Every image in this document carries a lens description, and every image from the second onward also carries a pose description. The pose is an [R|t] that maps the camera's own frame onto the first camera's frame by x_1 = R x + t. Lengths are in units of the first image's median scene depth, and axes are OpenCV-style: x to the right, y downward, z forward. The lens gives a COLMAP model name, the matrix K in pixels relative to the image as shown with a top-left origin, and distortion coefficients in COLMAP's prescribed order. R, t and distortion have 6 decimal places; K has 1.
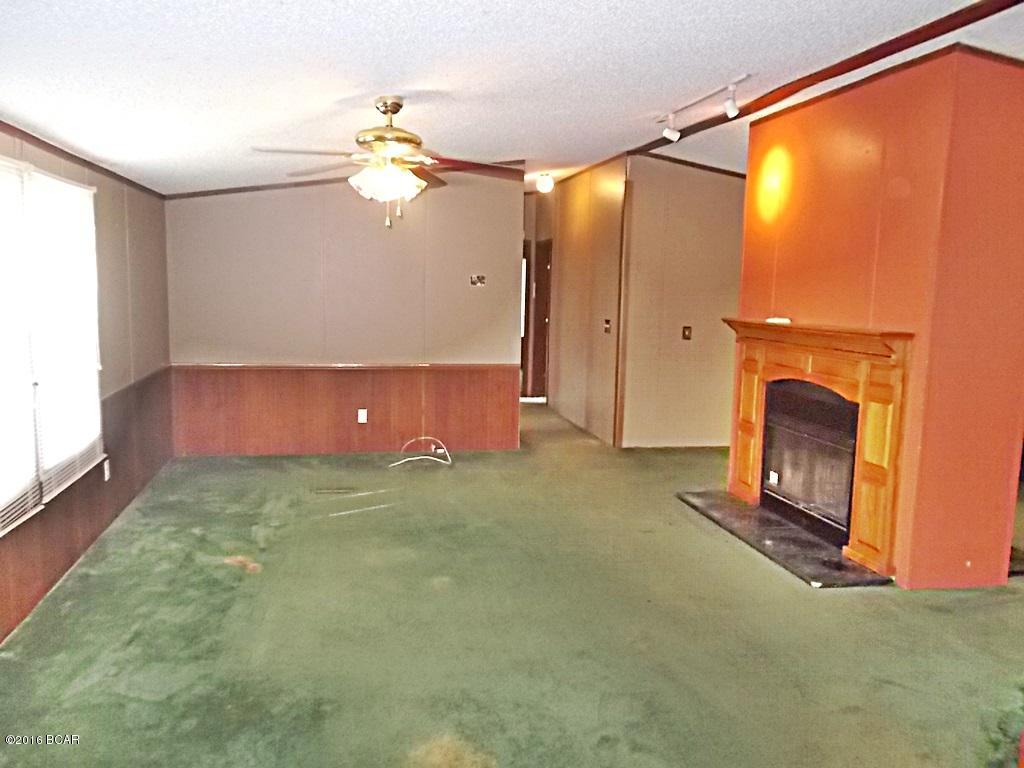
lens RADIAL K [[799.3, 0, 514.0], [0, 799.3, 385.1], [0, 0, 1]] dist [0.030412, 0.001456]
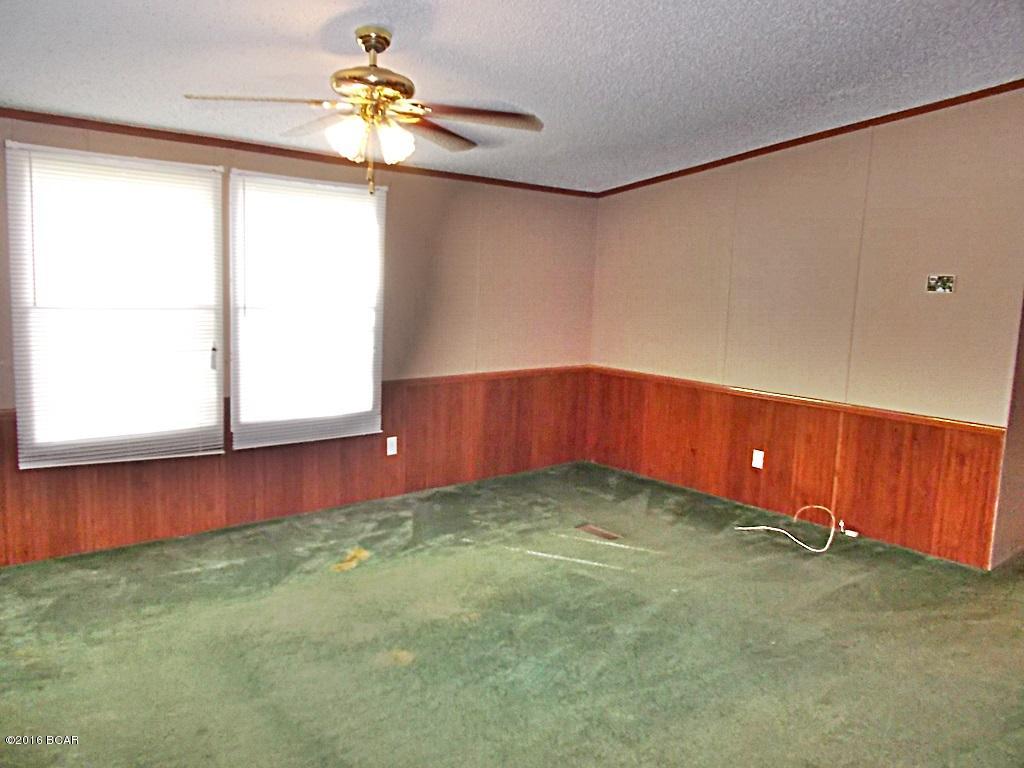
lens RADIAL K [[799.3, 0, 513.3], [0, 799.3, 382.4], [0, 0, 1]] dist [0.030412, 0.001456]
pose [[0.491719, 0.113962, -0.863264, 0.470445], [-0.141330, 0.988698, 0.050019, -0.053129], [0.859208, 0.097409, 0.502268, 0.551317]]
